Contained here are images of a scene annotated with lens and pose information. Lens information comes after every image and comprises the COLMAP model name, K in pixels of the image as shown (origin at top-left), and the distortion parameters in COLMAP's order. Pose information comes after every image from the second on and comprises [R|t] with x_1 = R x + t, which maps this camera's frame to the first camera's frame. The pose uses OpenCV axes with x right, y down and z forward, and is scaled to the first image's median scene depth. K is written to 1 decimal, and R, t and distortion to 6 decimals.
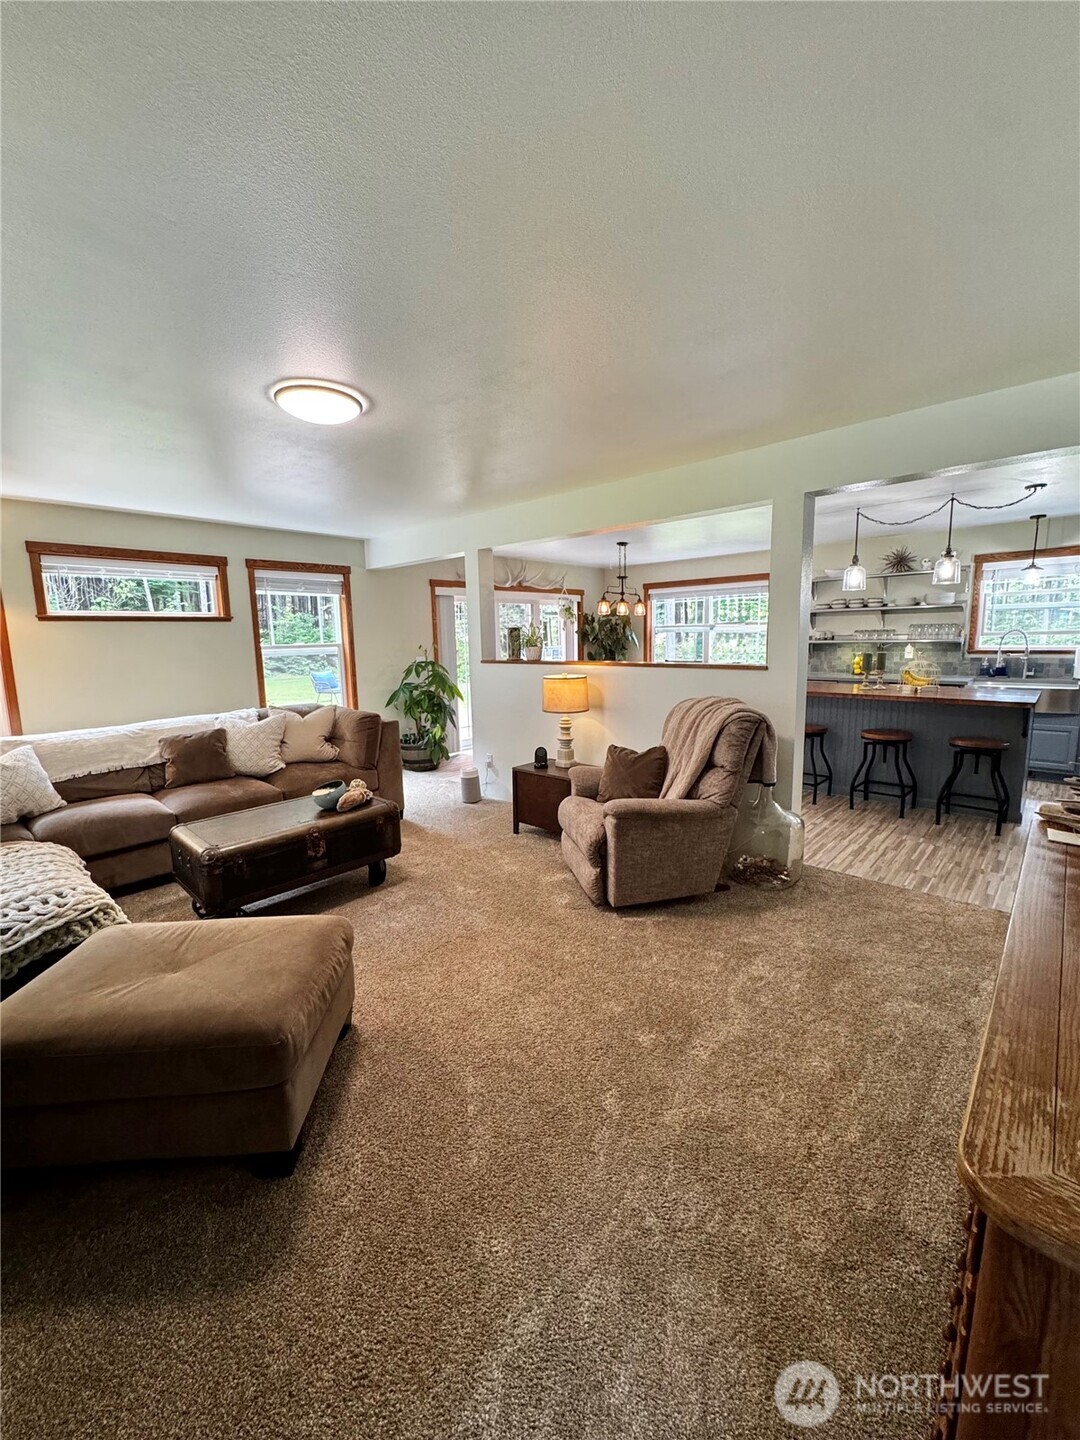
lens RADIAL K [[573.7, 0, 540.0], [0, 573.7, 720.0], [0, 0, 1]] dist [-0.003628, -0.000565]
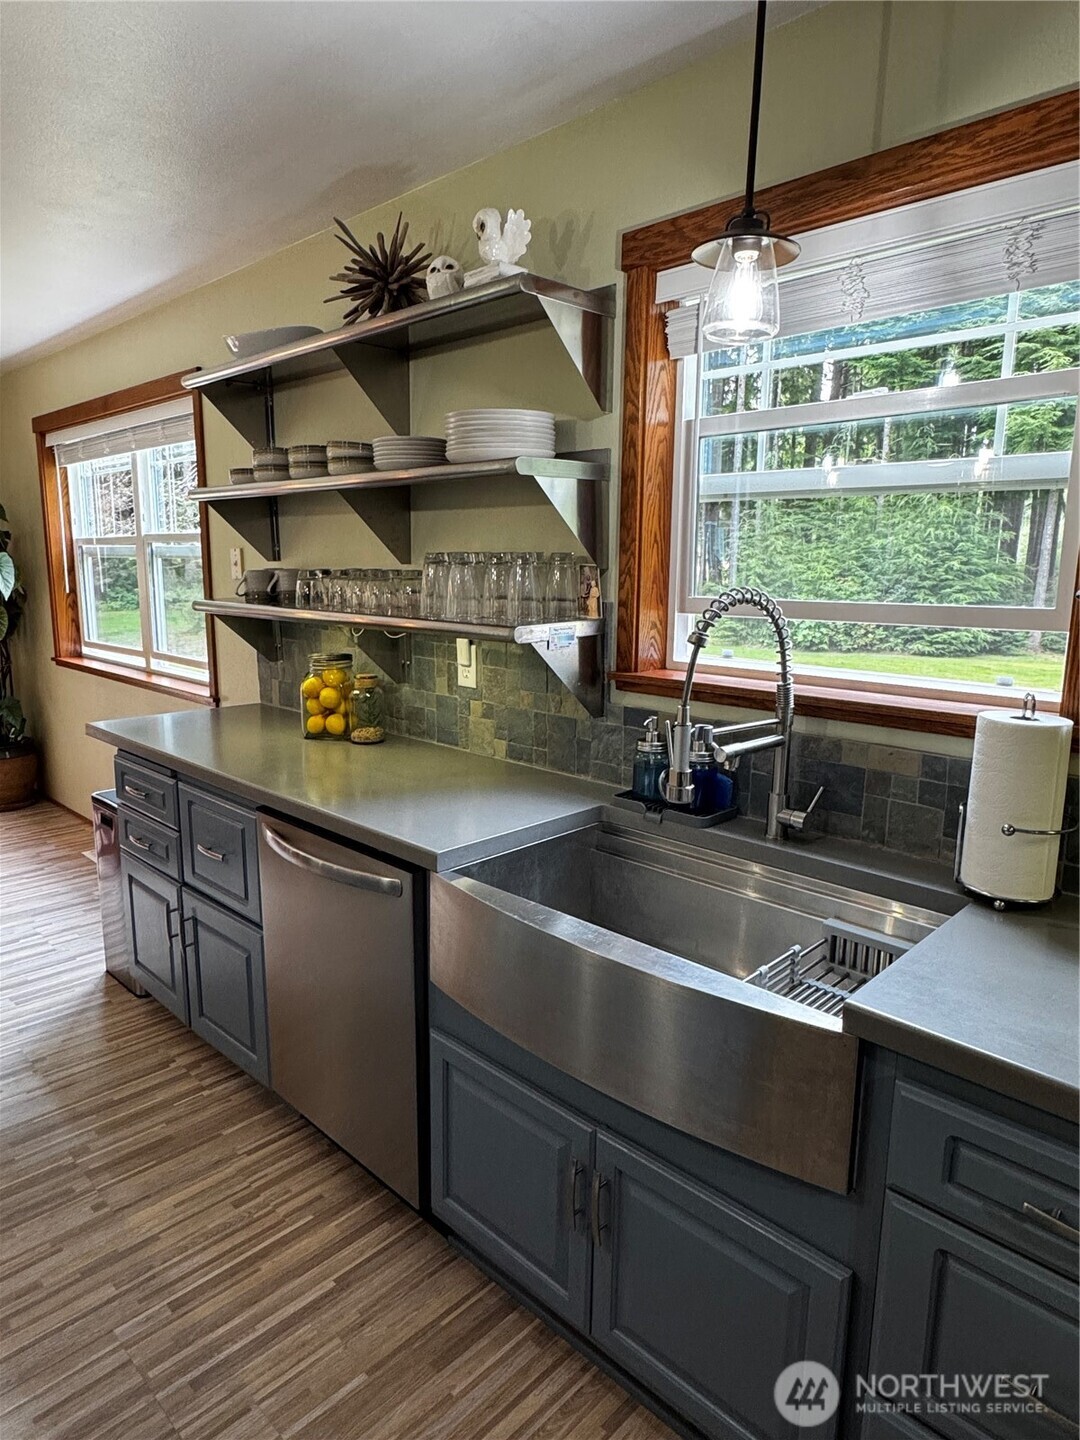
lens RADIAL K [[874.2, 0, 540.0], [0, 874.2, 720.0], [0, 0, 1]] dist [-0.002749, -0.001181]
pose [[0.999242, 0.034070, -0.018808, 0.728766], [-0.033344, 0.998736, 0.037614, -0.116258], [0.020066, -0.036958, 0.999115, 0.656572]]
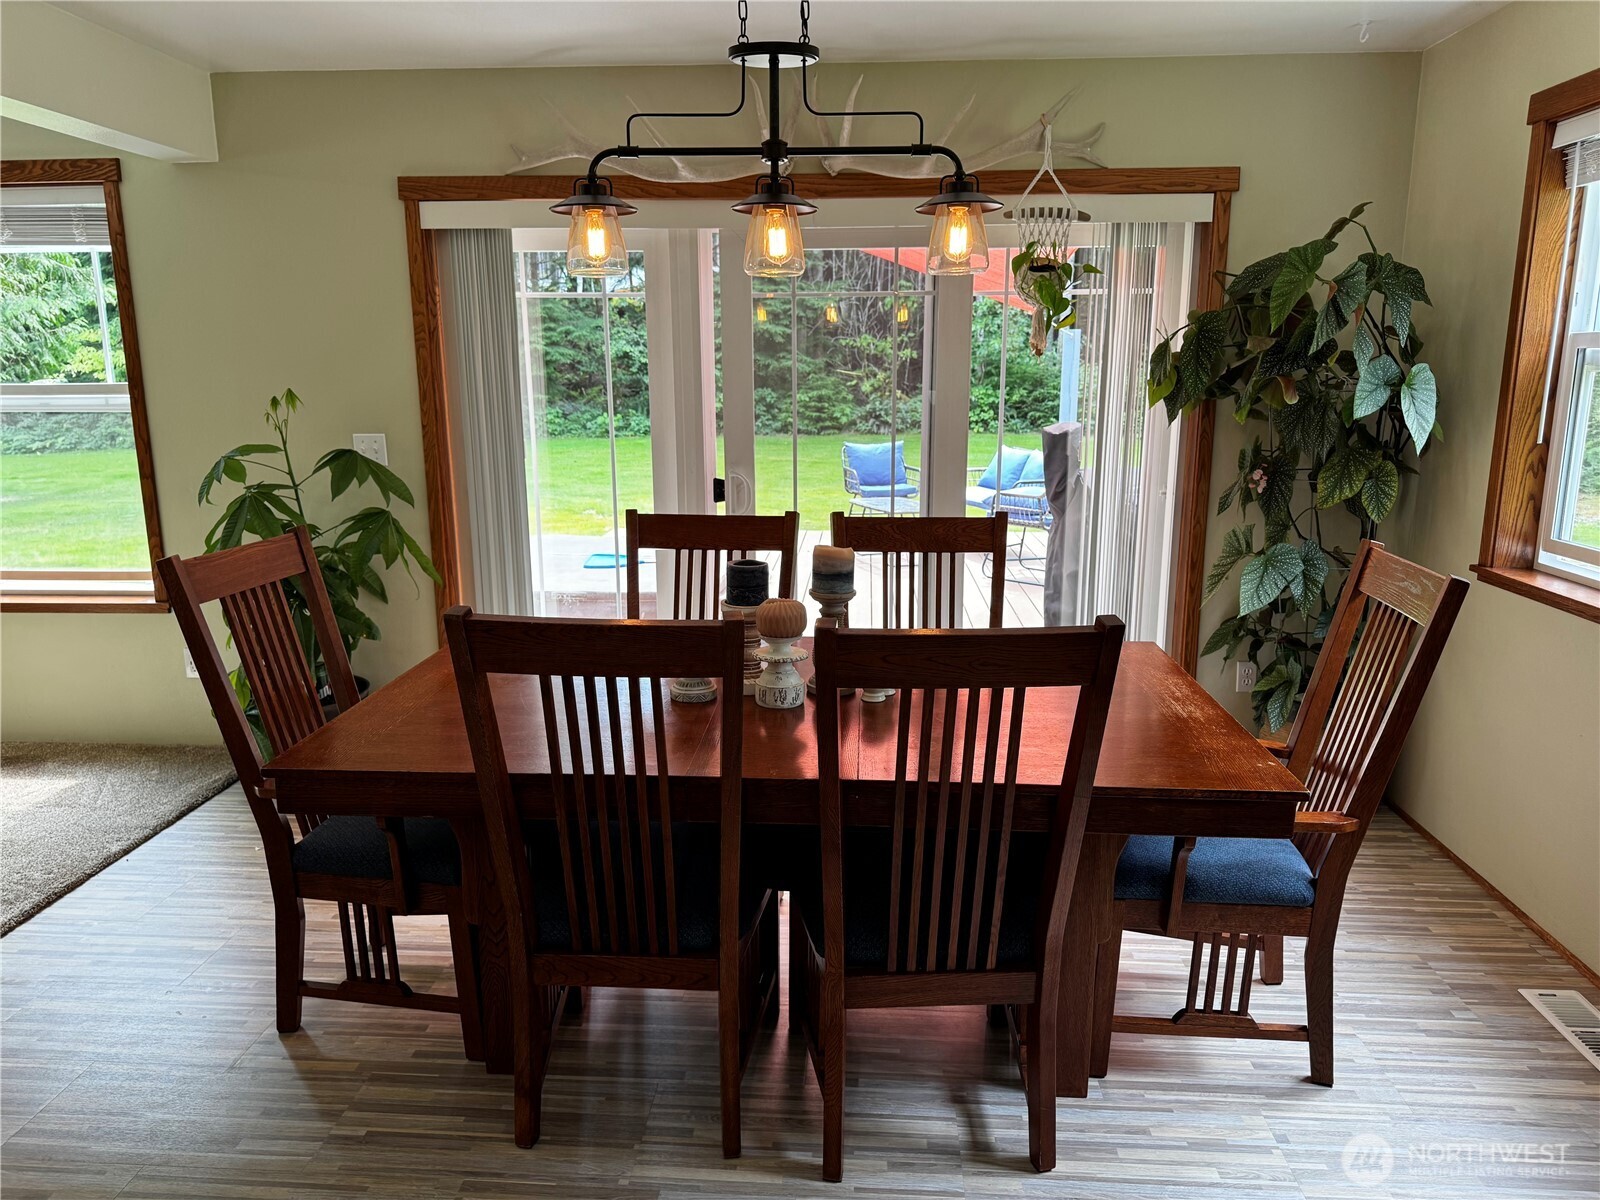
lens RADIAL K [[1106.9, 0, 799.6], [0, 1106.9, 615.0], [0, 0, 1]] dist [0.002774, -0.001039]
pose [[0.631766, 0.193906, -0.750514, 0.465559], [-0.122390, 0.981015, 0.150433, -0.145306], [0.765436, -0.003183, 0.643504, 0.859120]]
